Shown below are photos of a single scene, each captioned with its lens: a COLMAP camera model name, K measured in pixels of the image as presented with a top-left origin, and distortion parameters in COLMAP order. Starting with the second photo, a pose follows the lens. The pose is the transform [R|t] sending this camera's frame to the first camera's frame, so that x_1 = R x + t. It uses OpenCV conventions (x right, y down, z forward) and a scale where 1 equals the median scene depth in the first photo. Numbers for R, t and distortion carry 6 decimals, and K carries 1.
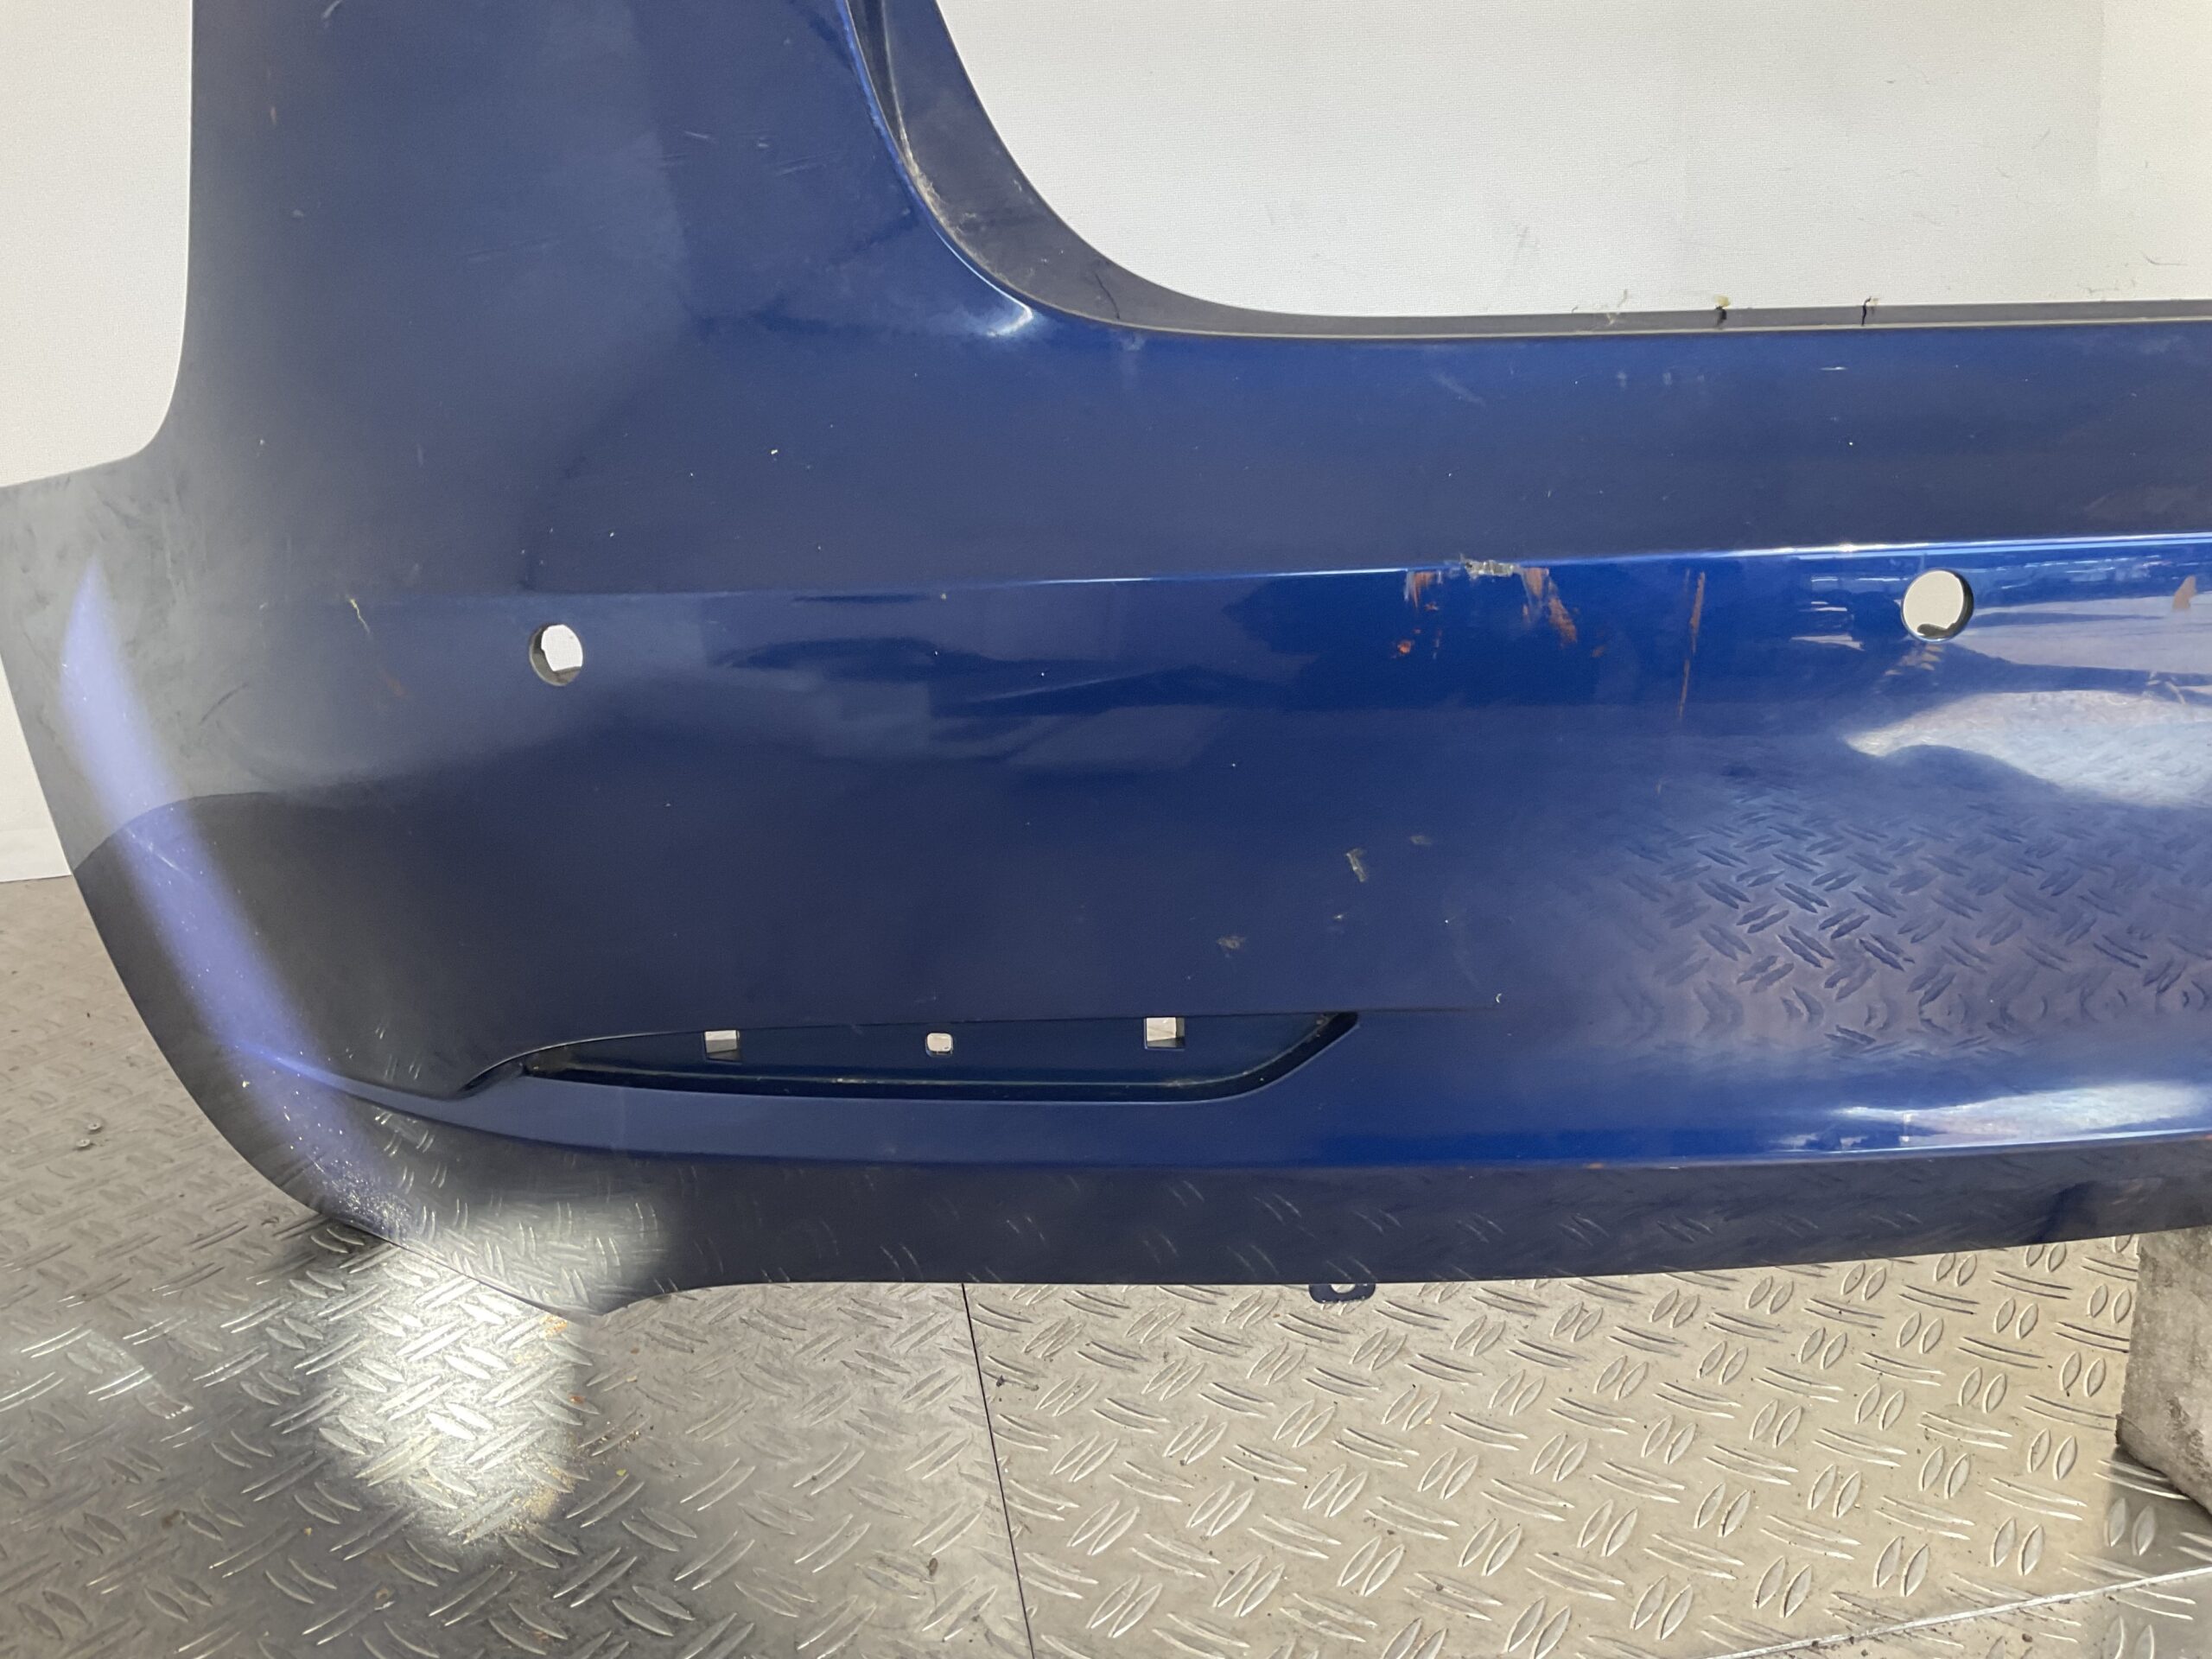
lens RADIAL K [[1824.5, 0, 1094.8], [0, 1824.5, 829.6], [0, 0, 1]] dist [0.067341, -0.114899]
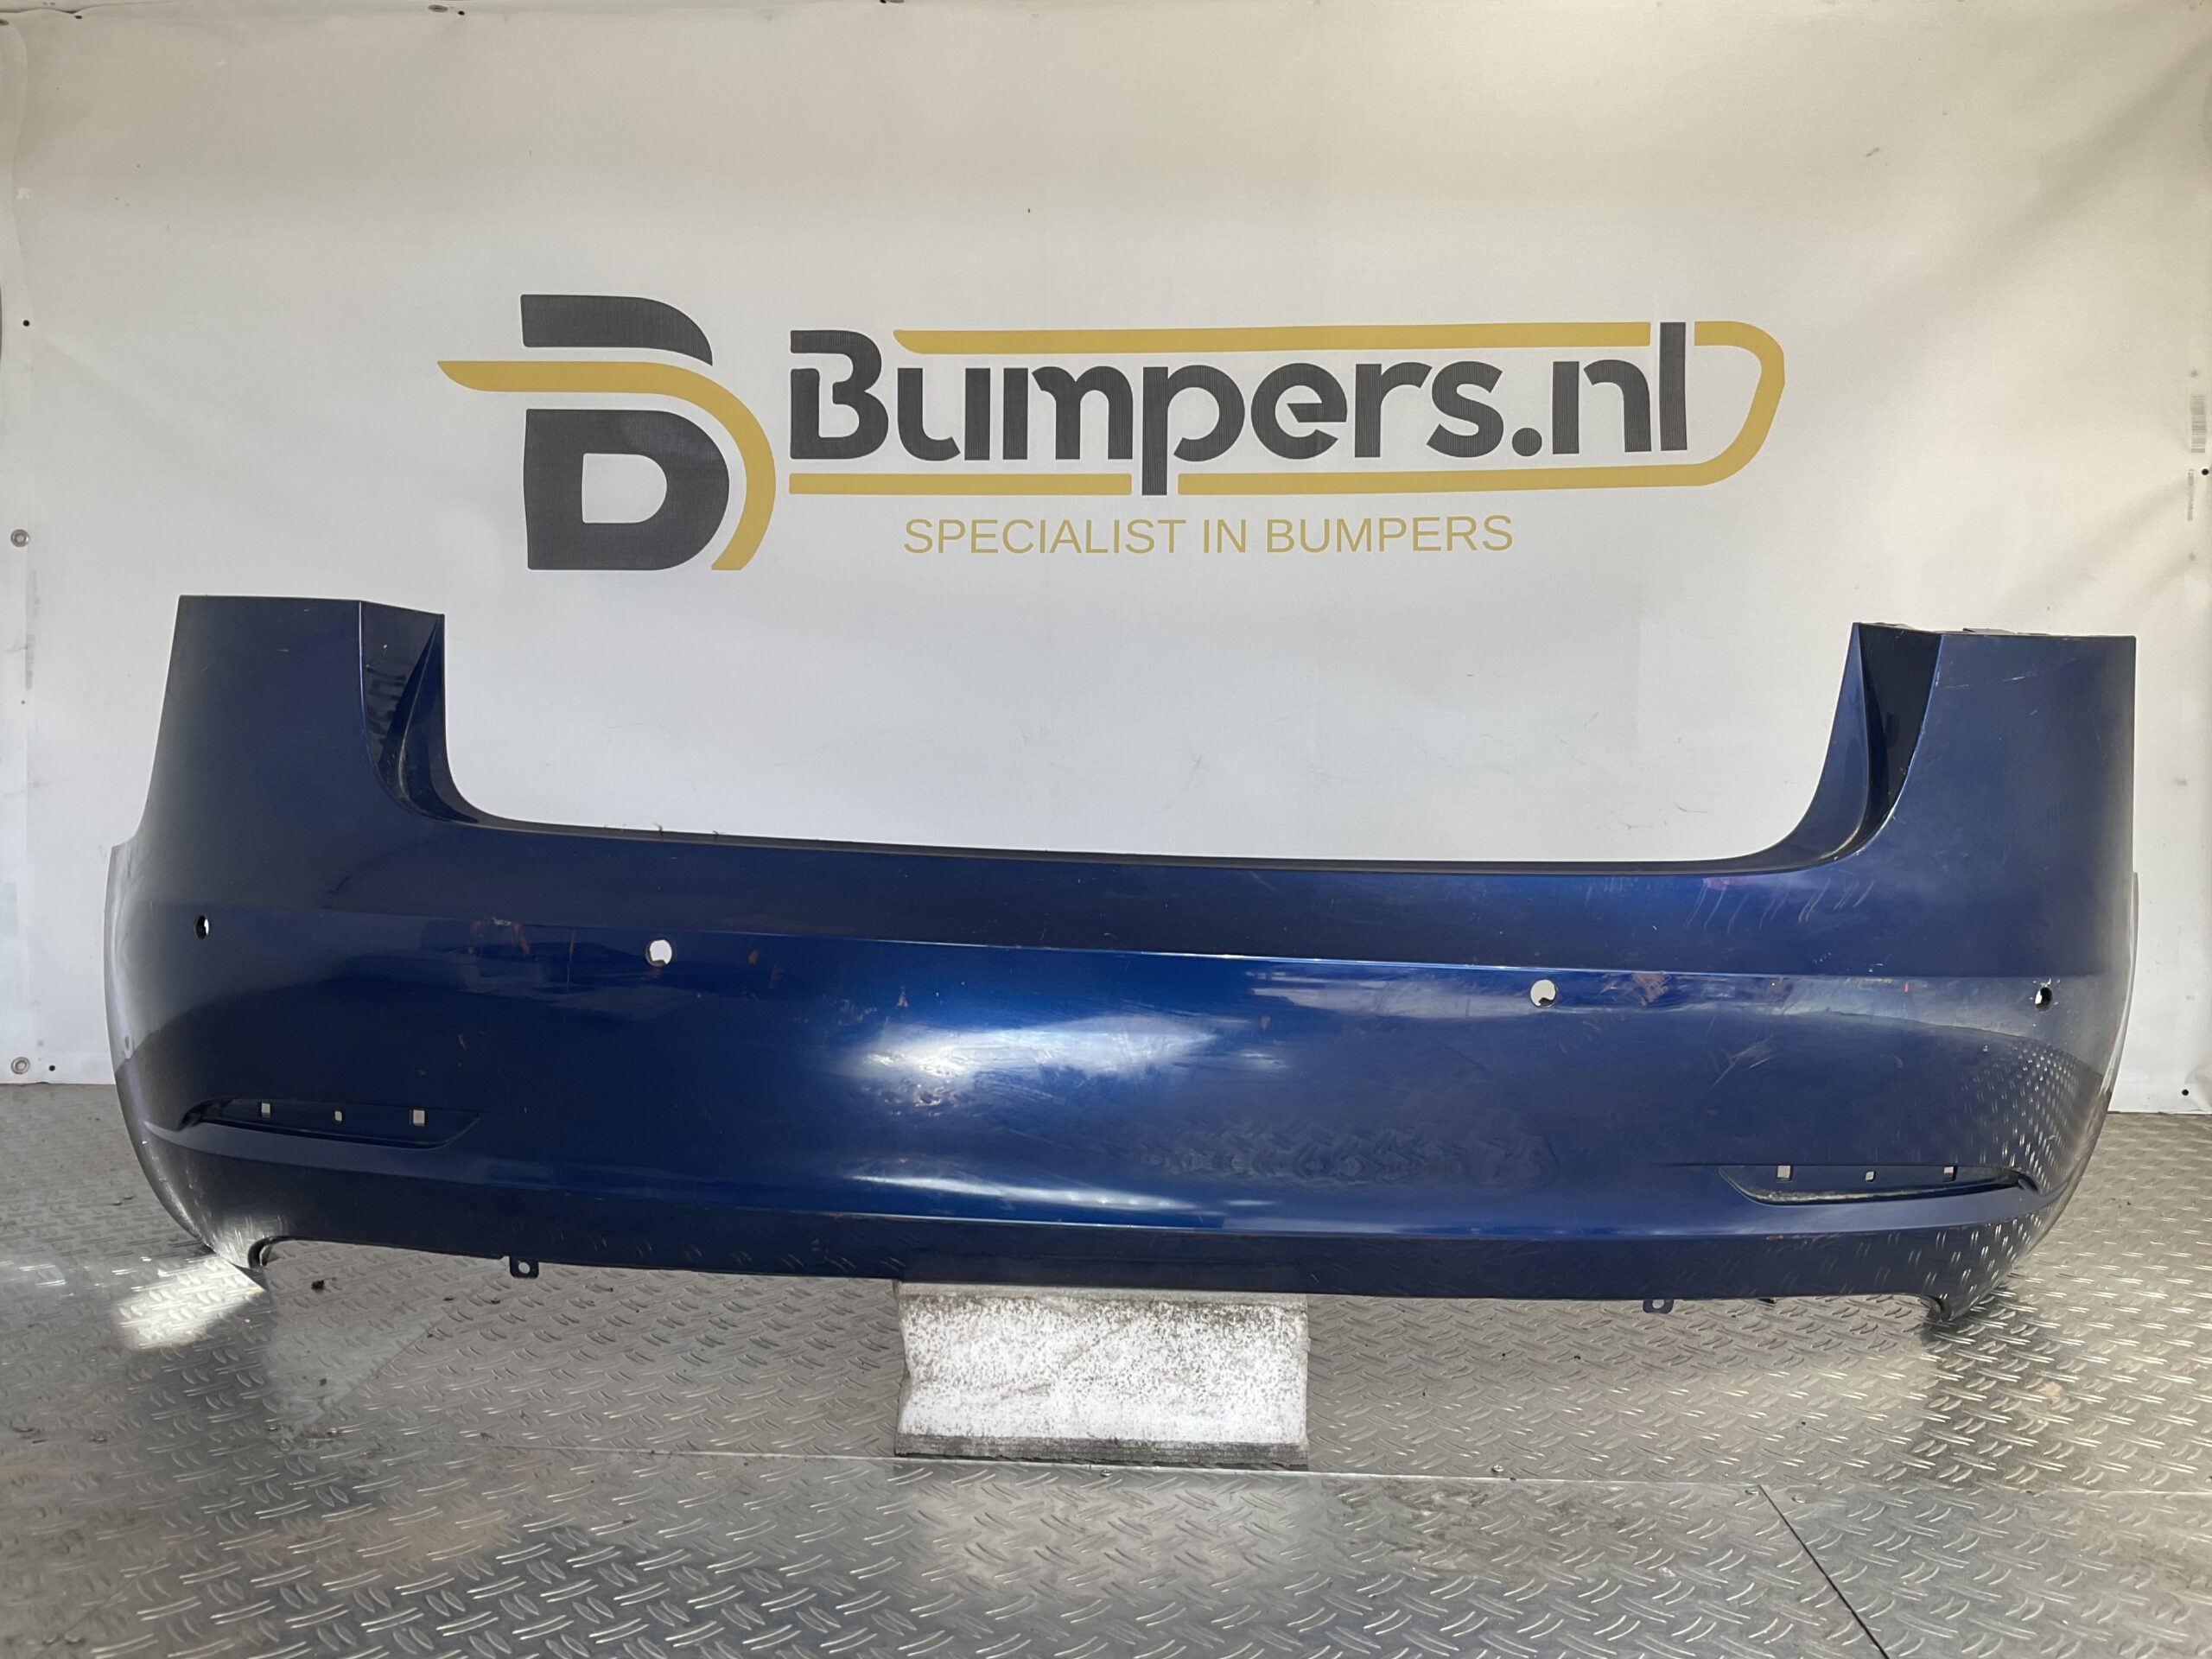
lens RADIAL K [[1827.3, 0, 1096.4], [0, 1827.3, 817.7], [0, 0, 1]] dist [0.135616, -0.278395]
pose [[0.973630, 0.078332, -0.214262, 1.103778], [-0.125512, 0.968210, -0.216371, 0.118351], [0.190501, 0.237558, 0.952510, -0.936168]]
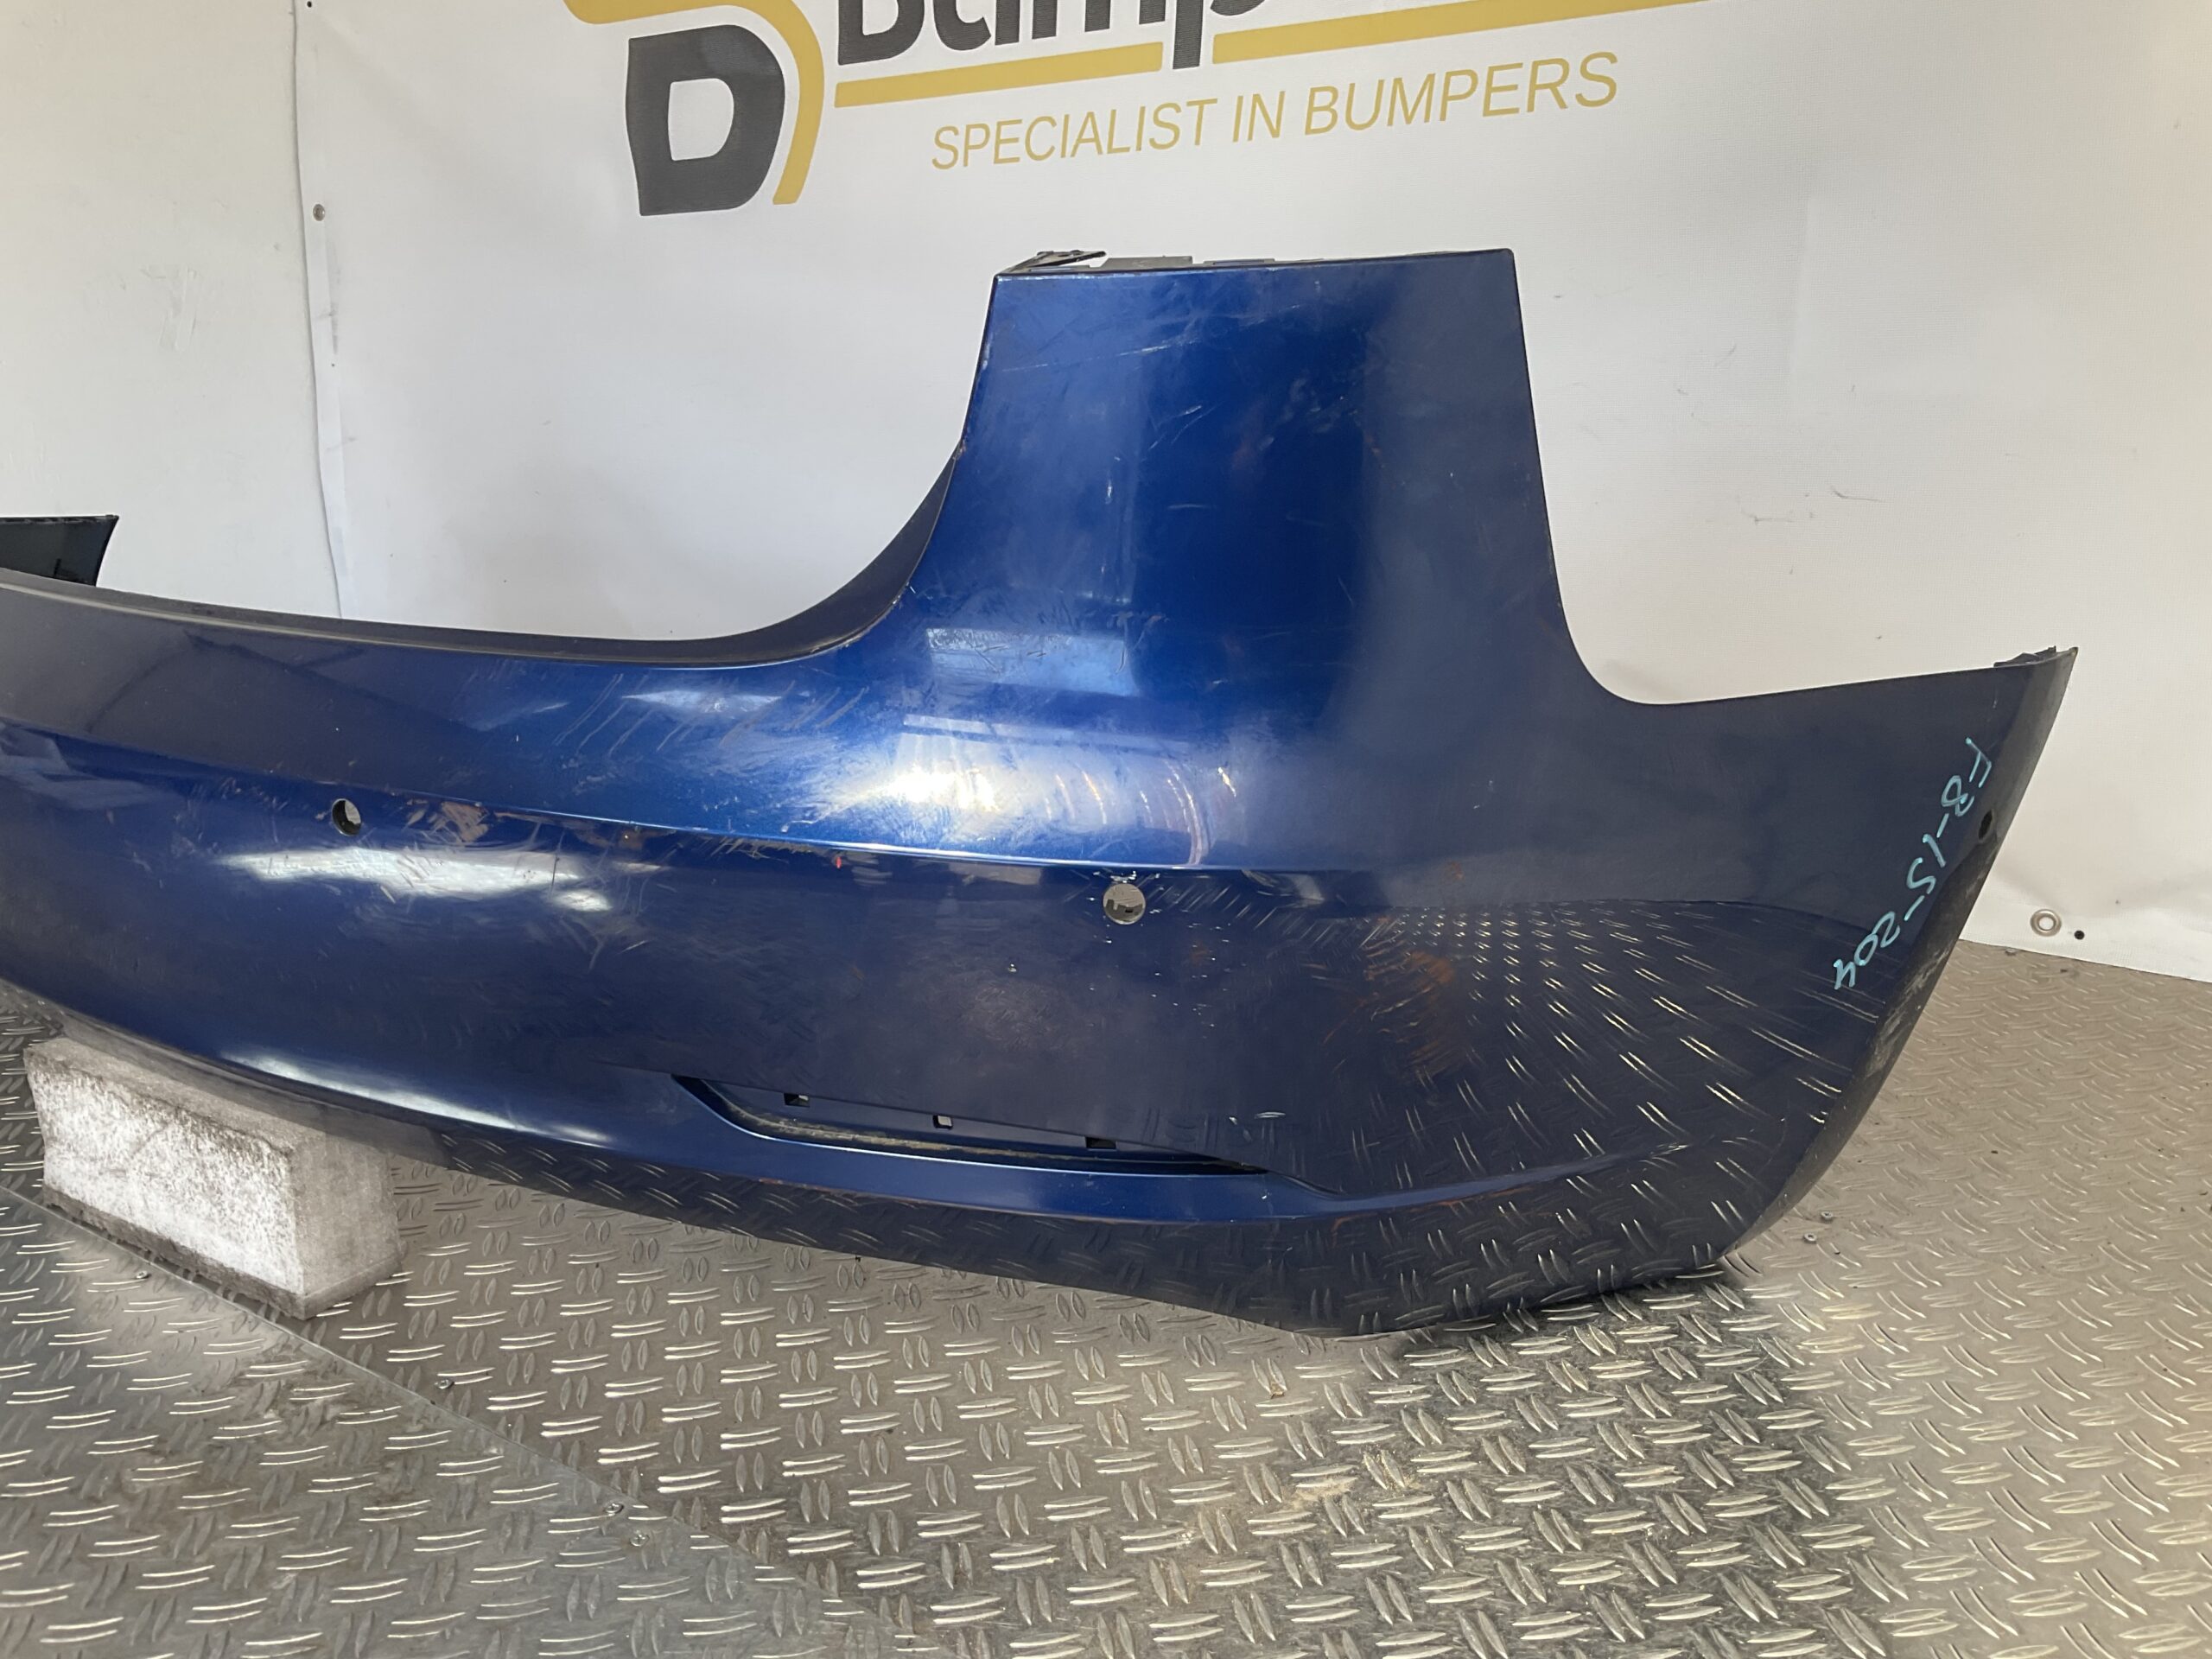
lens RADIAL K [[1824.5, 0, 1094.8], [0, 1824.5, 829.6], [0, 0, 1]] dist [0.067341, -0.114899]
pose [[0.712469, 0.226928, -0.663997, 2.363474], [-0.221289, 0.970640, 0.094283, -0.375306], [0.665897, 0.079762, 0.741768, 0.239608]]
